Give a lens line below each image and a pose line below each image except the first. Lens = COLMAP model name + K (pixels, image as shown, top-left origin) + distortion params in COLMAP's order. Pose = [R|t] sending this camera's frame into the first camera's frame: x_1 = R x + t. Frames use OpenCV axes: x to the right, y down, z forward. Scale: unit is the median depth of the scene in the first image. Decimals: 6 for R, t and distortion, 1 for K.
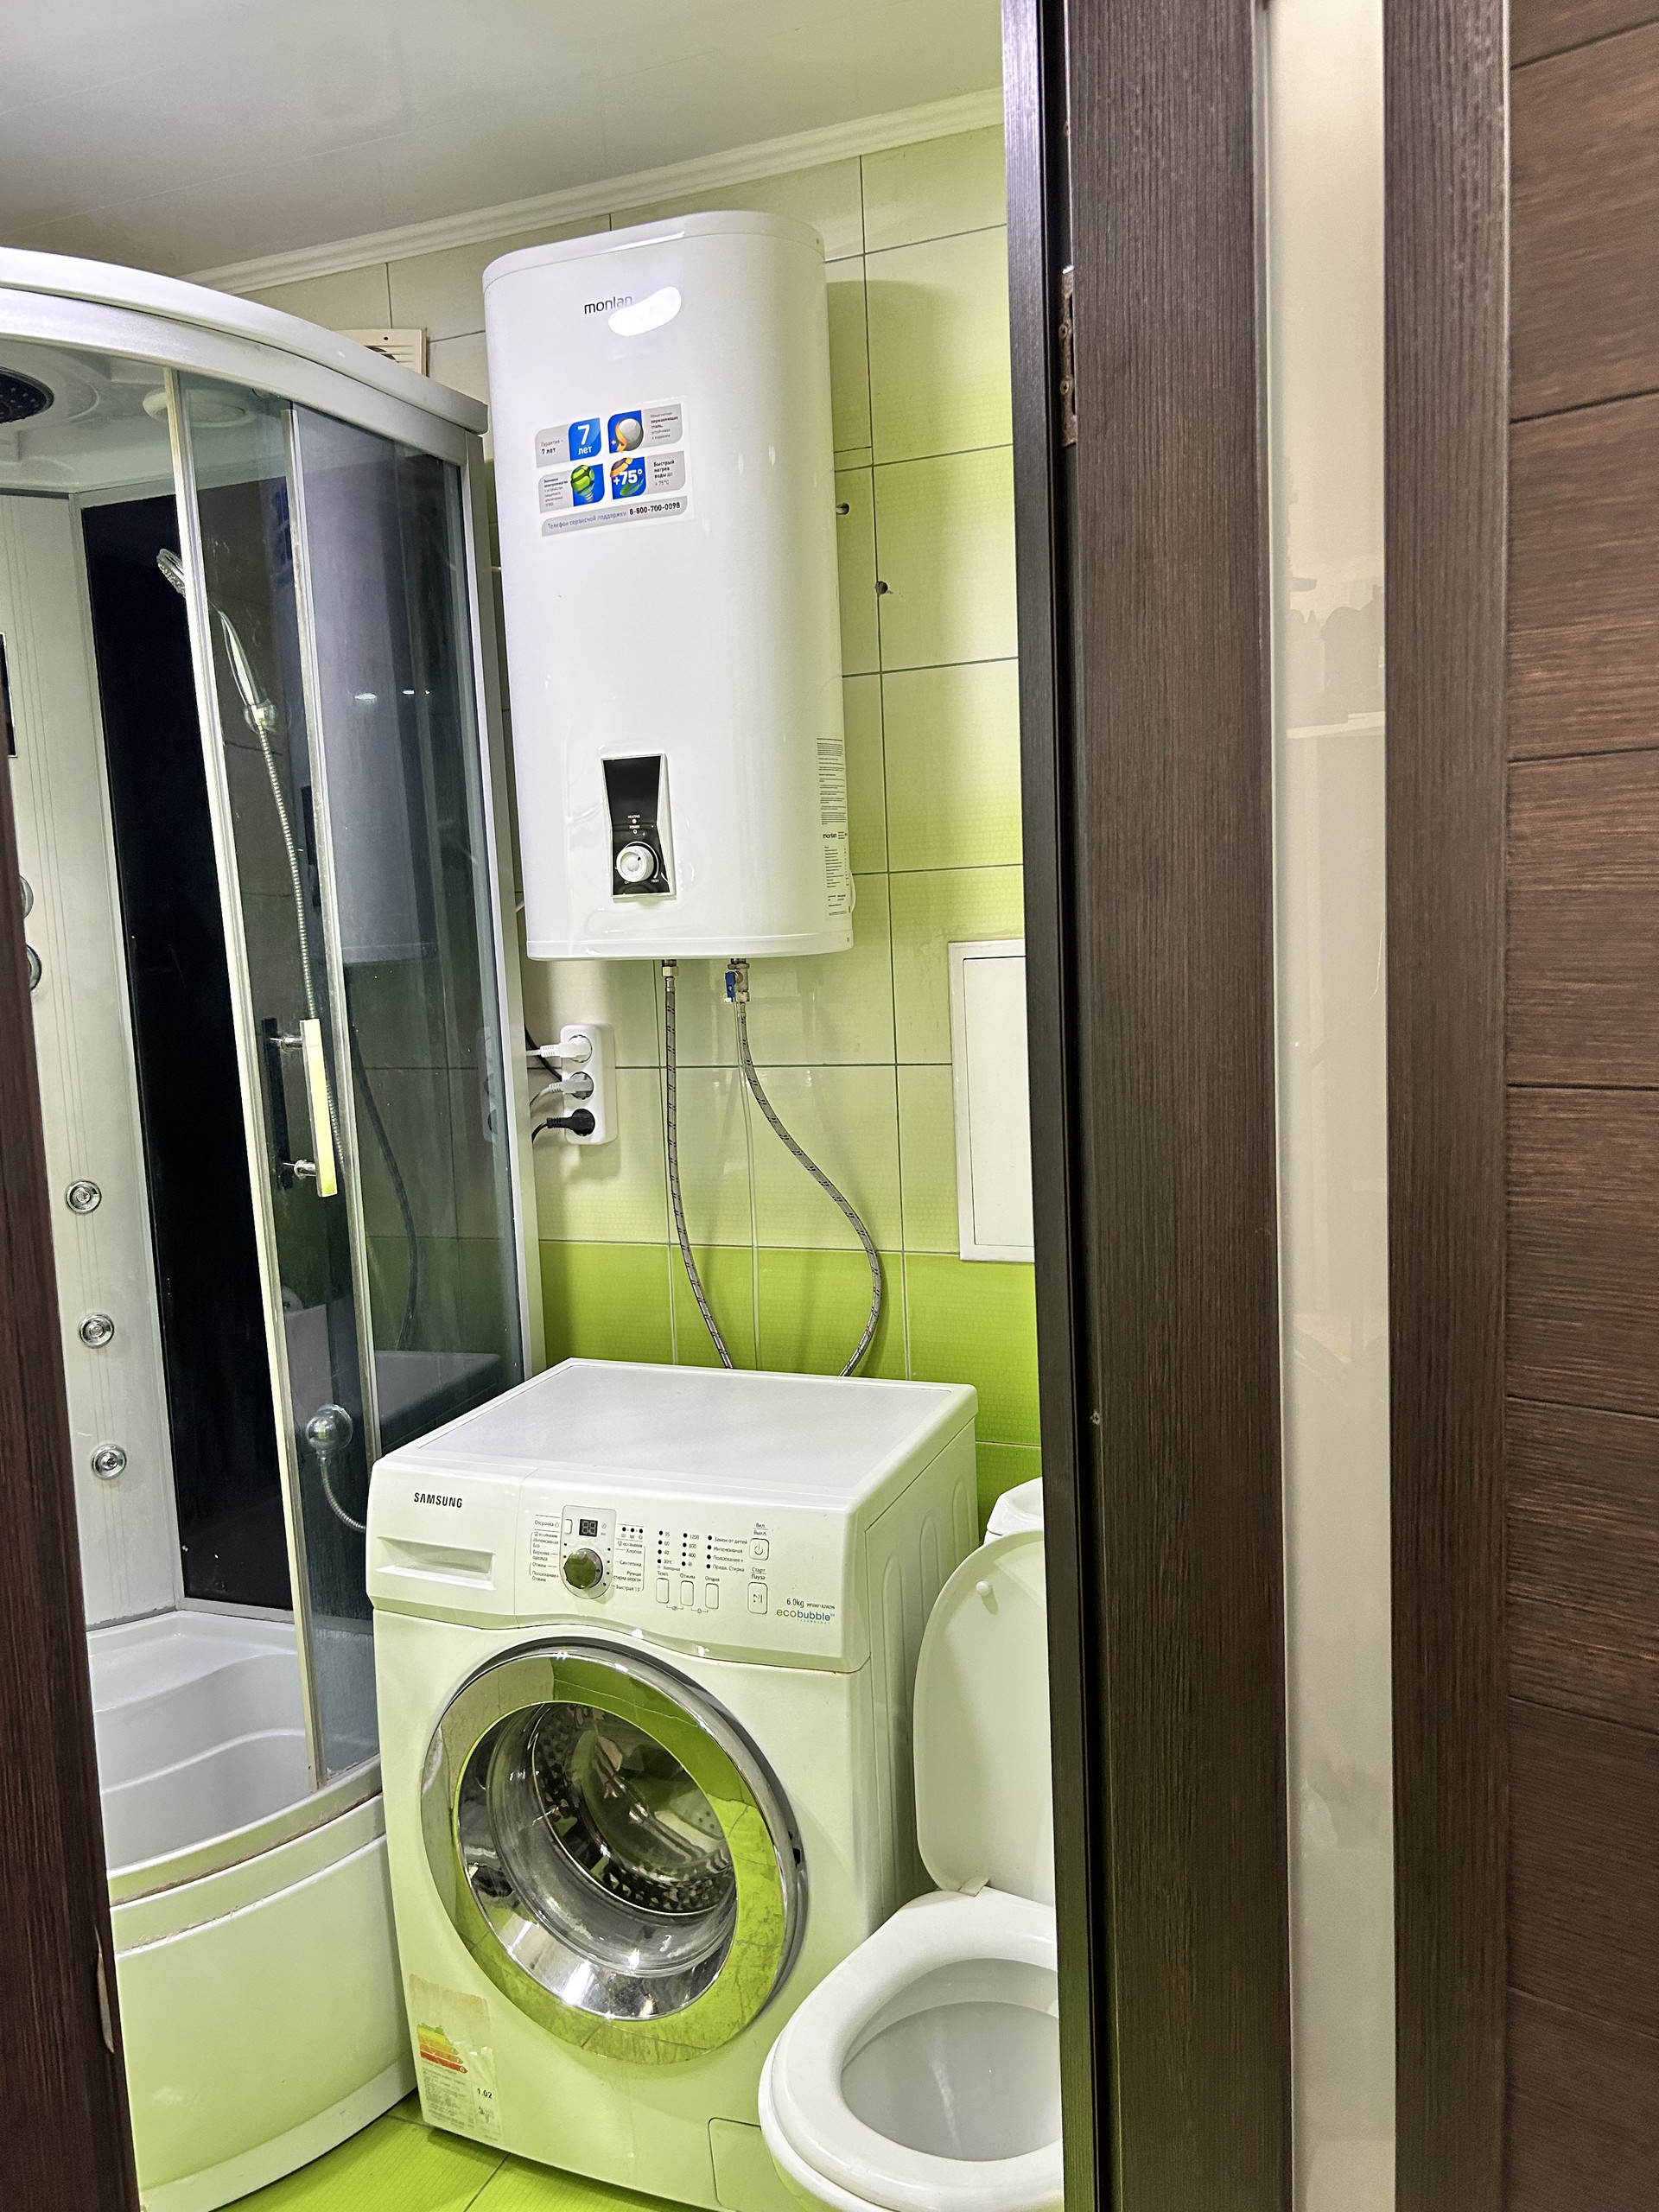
lens RADIAL K [[1663.0, 0, 845.7], [0, 1663.0, 1088.7], [0, 0, 1]] dist [0.115158, -0.211359]
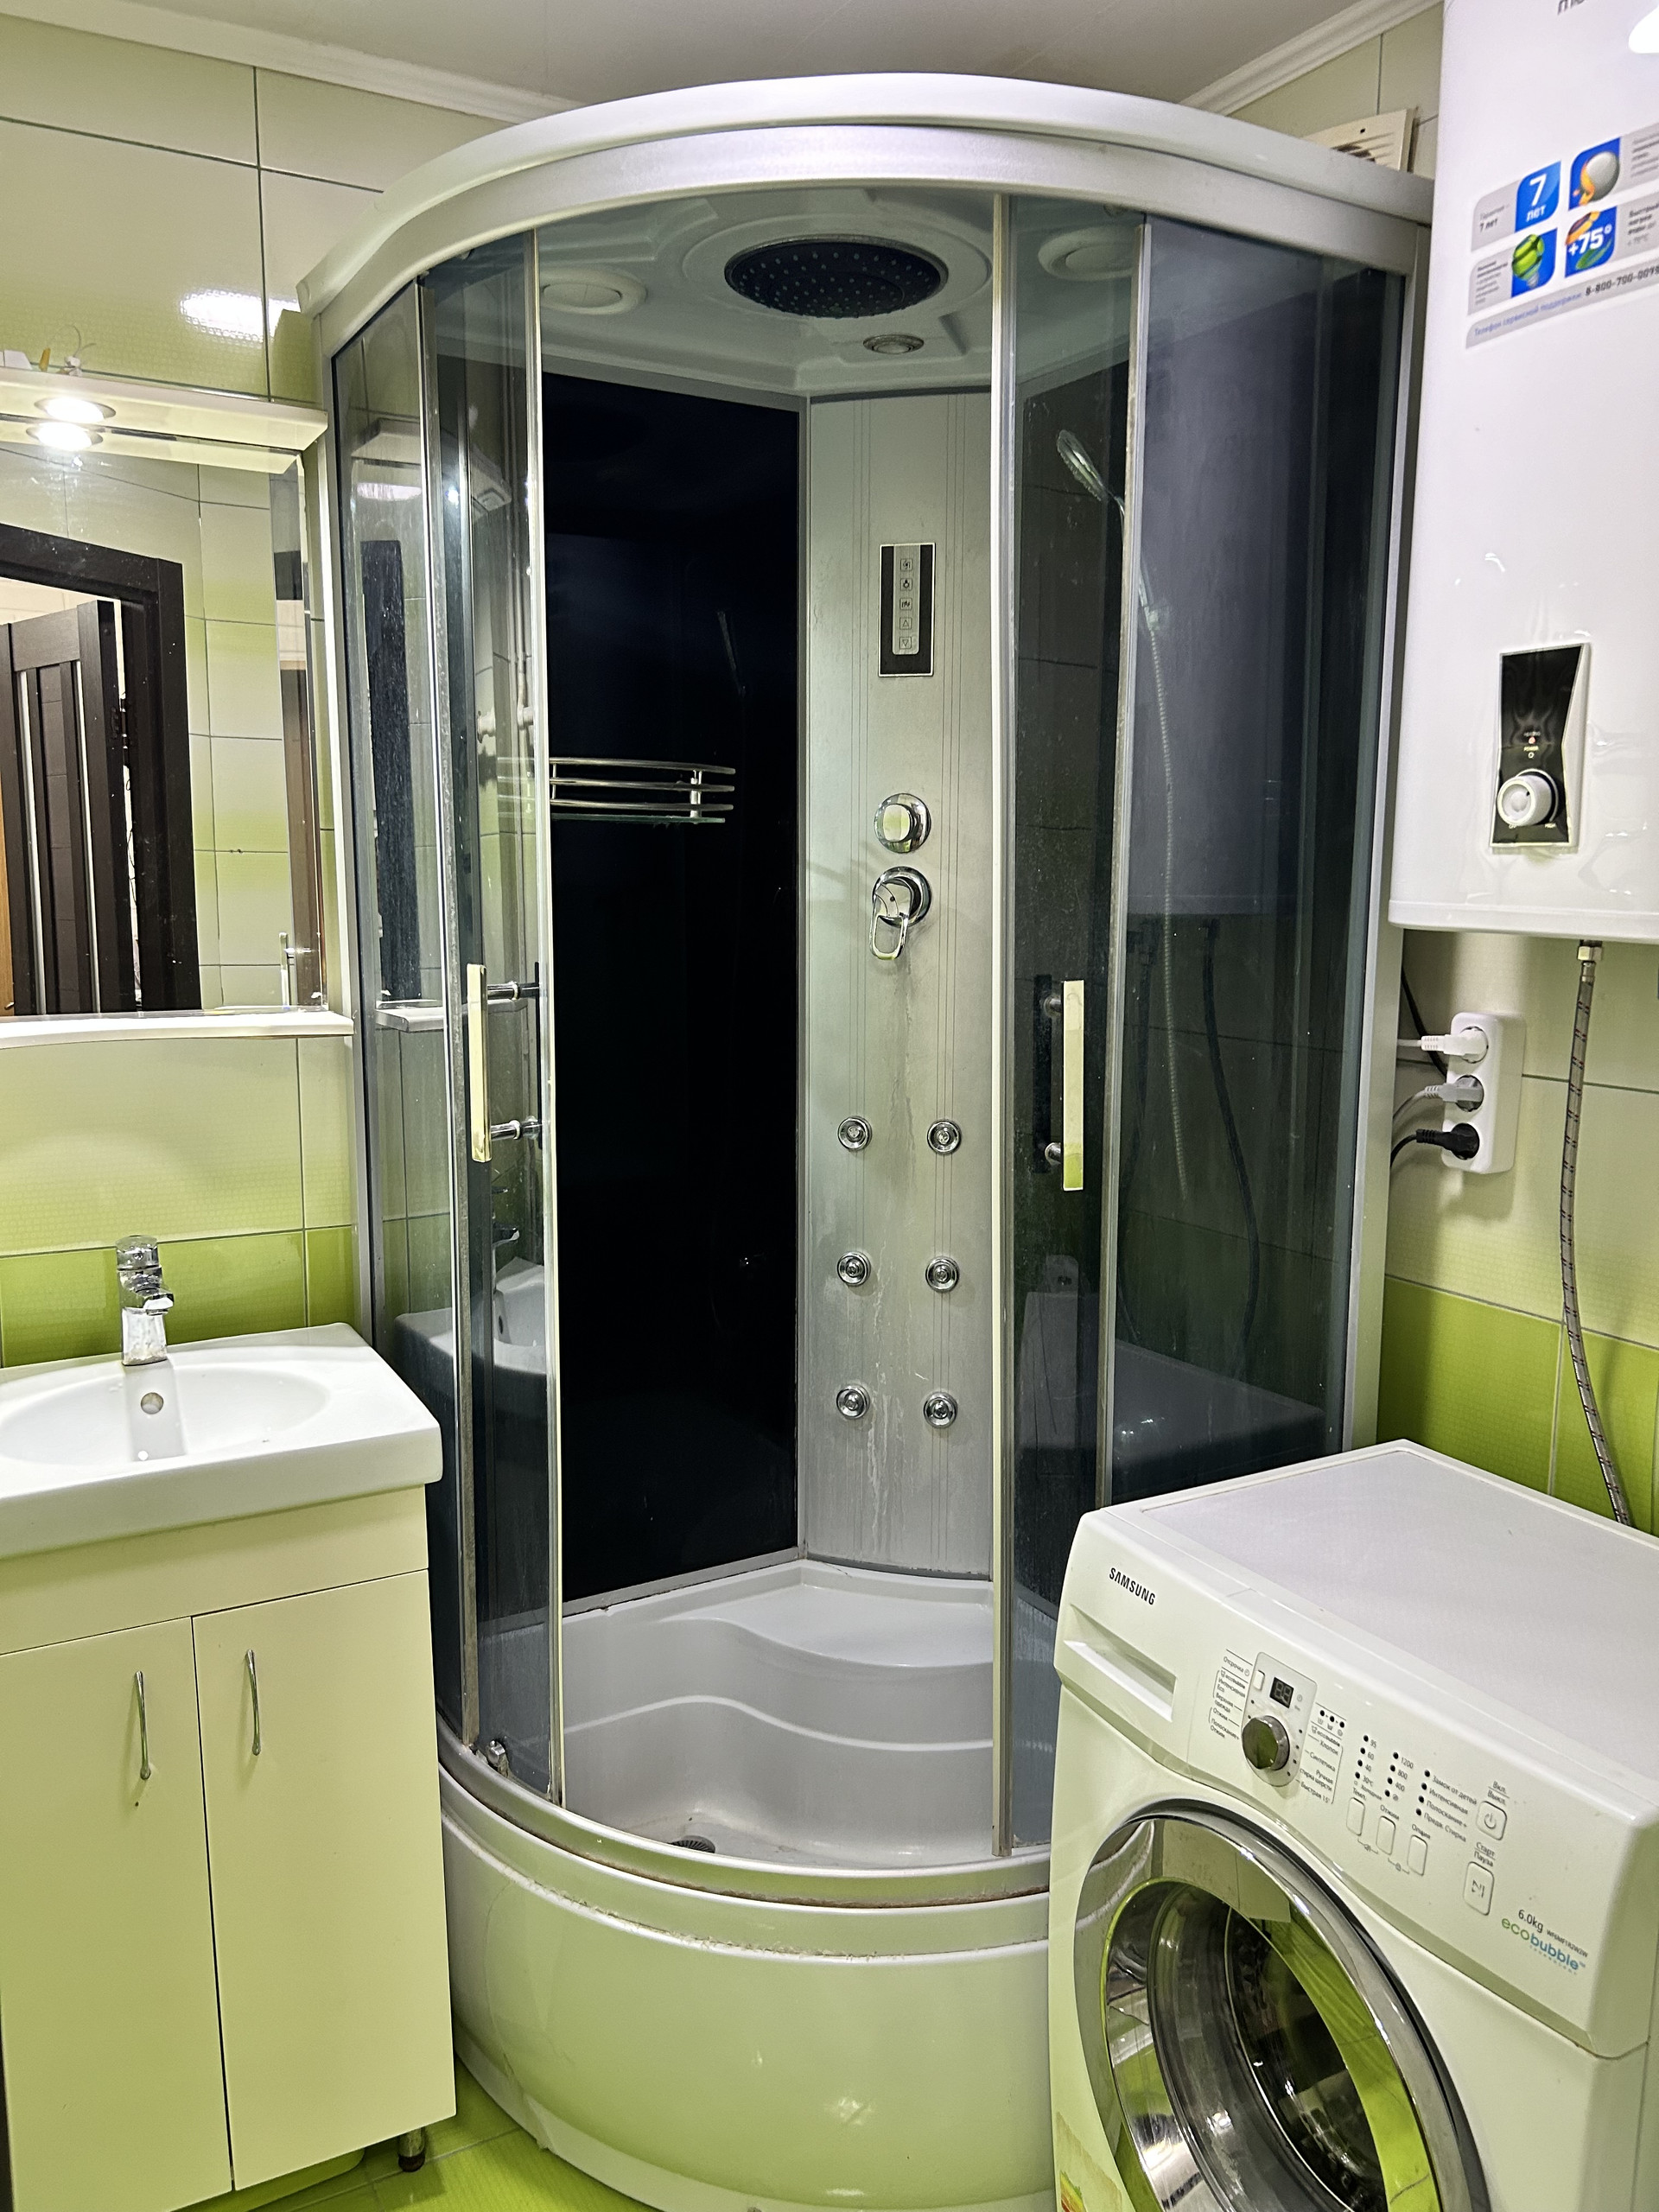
lens RADIAL K [[1666.0, 0, 846.4], [0, 1666.0, 1105.9], [0, 0, 1]] dist [0.060678, -0.076151]
pose [[0.773328, 0.139719, -0.618420, 0.110809], [-0.109190, 0.990191, 0.087172, -0.037042], [0.624533, 0.000113, 0.780998, 0.263001]]
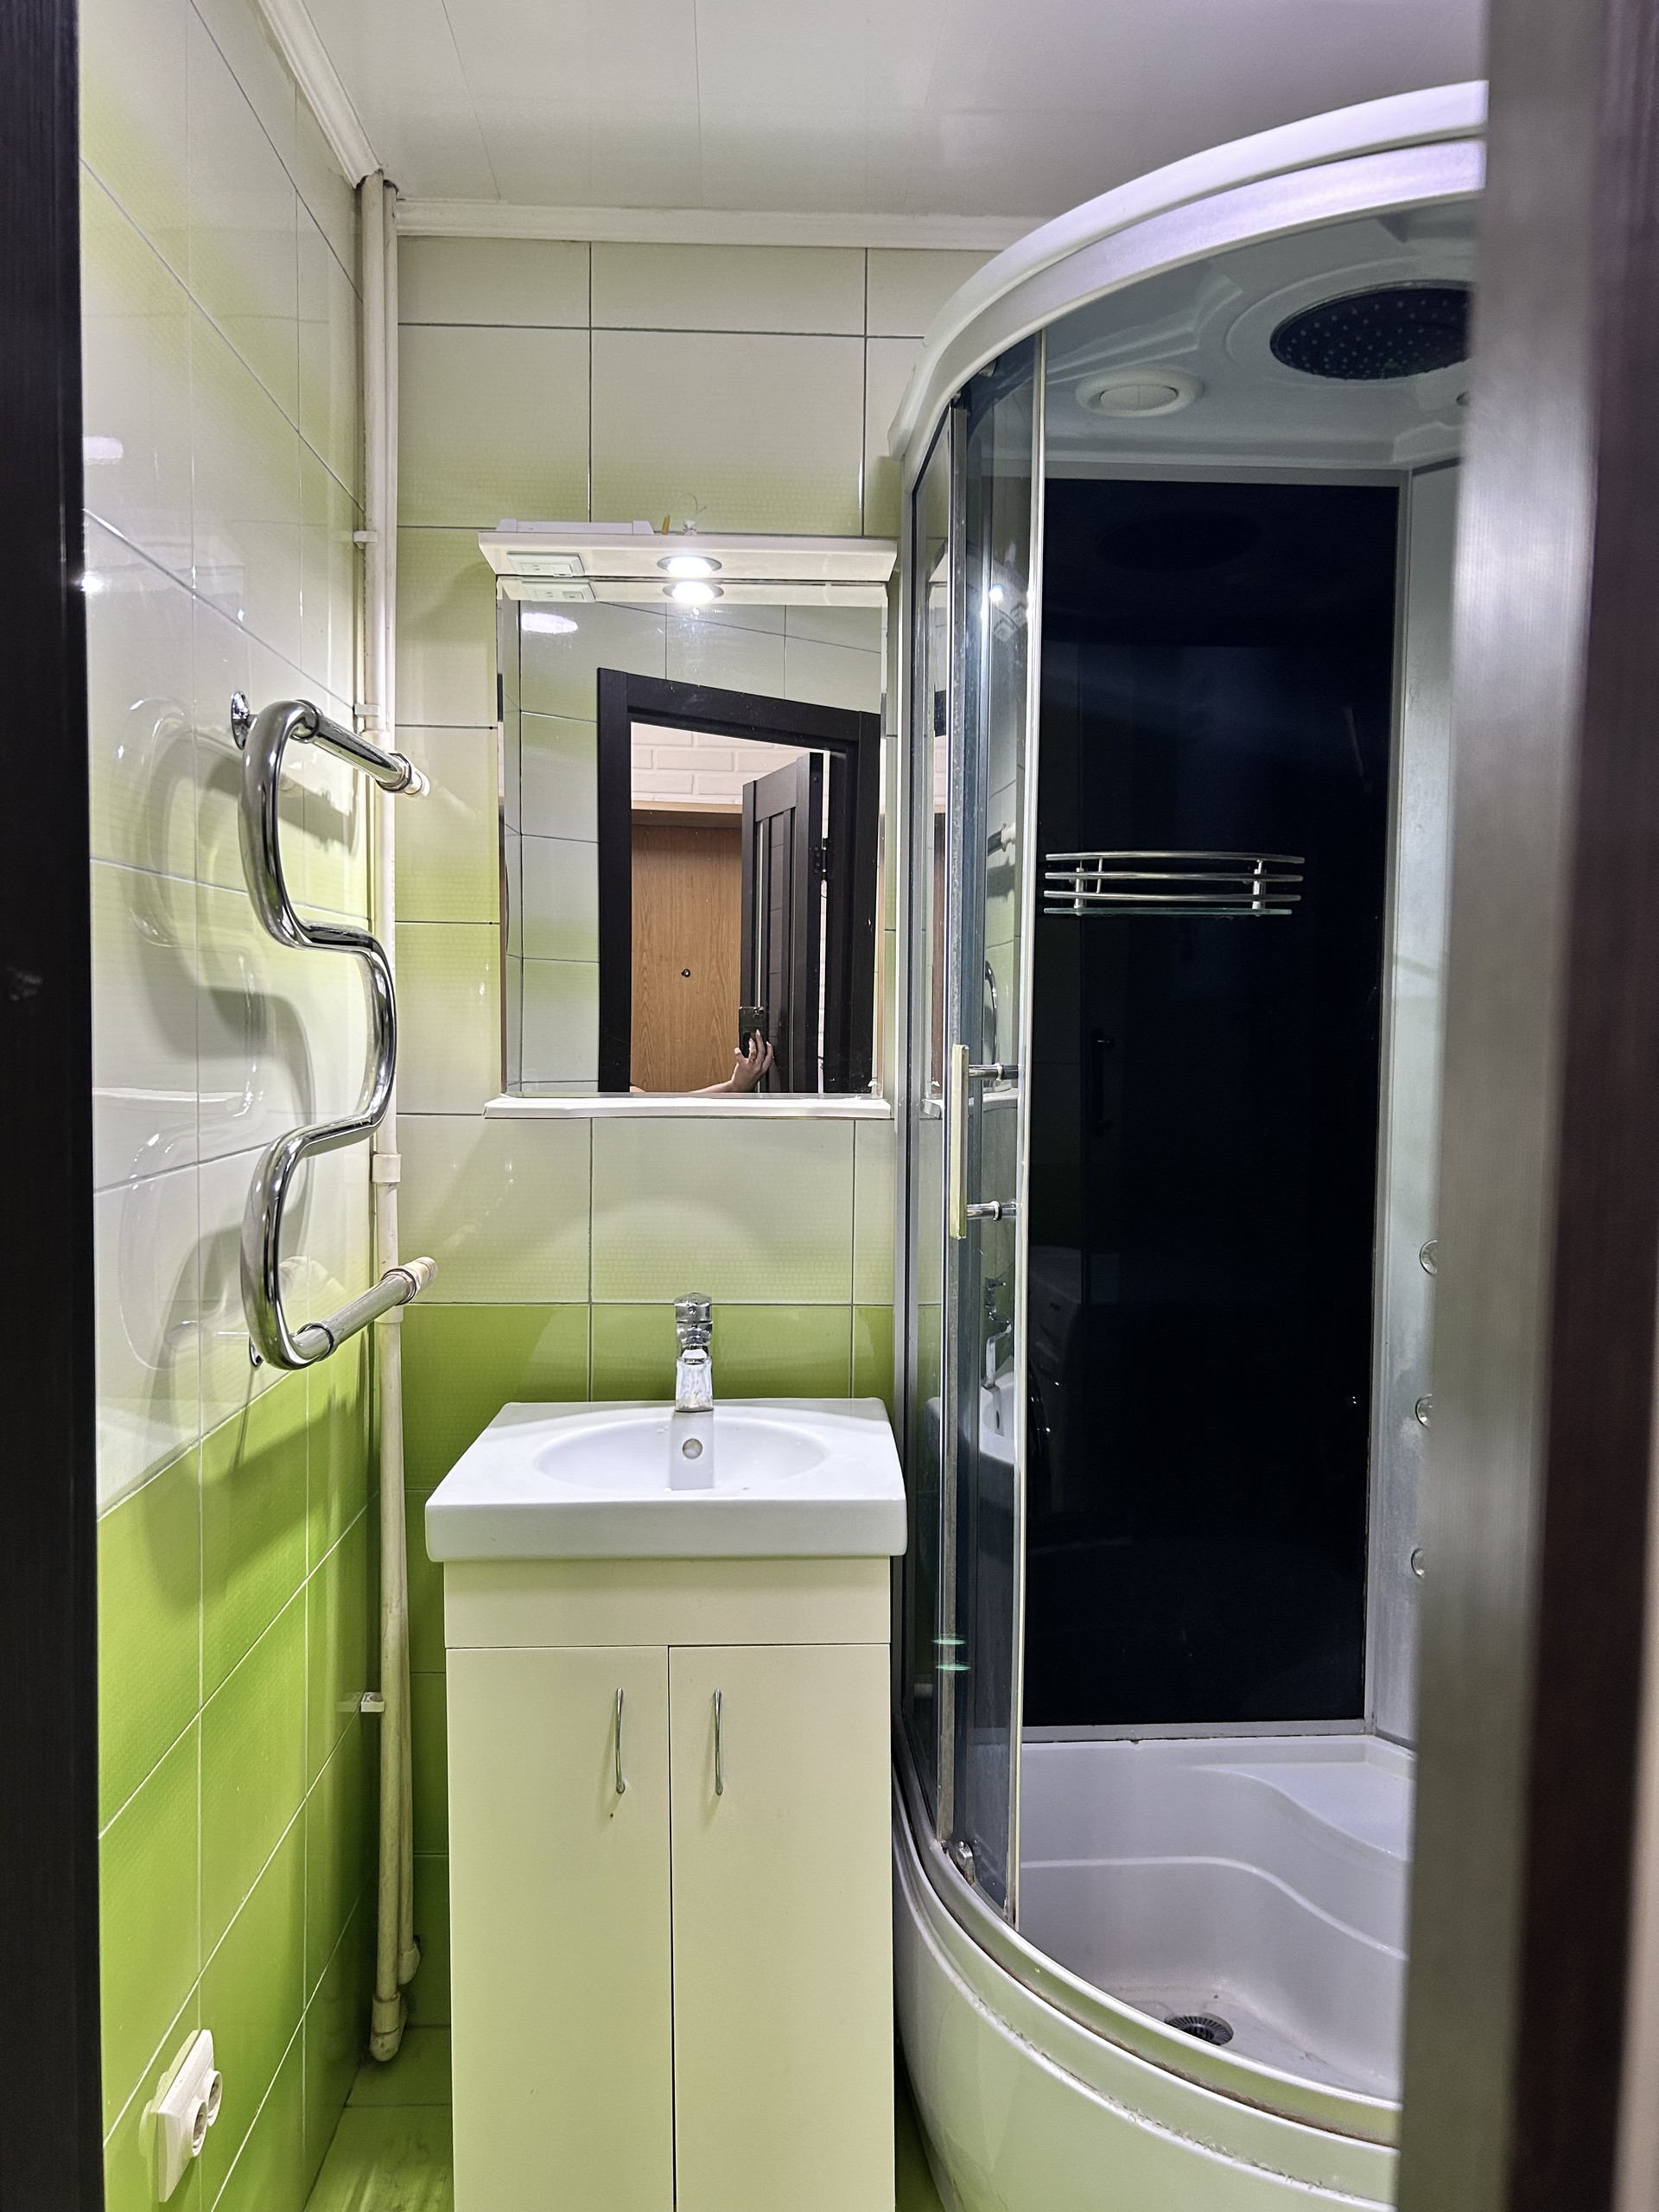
lens RADIAL K [[1666.0, 0, 846.4], [0, 1666.0, 1105.9], [0, 0, 1]] dist [0.060678, -0.076151]
pose [[0.407430, 0.101009, -0.907633, 0.189371], [-0.124884, 0.990690, 0.054192, -0.020918], [0.904657, 0.091269, 0.416251, 0.396355]]
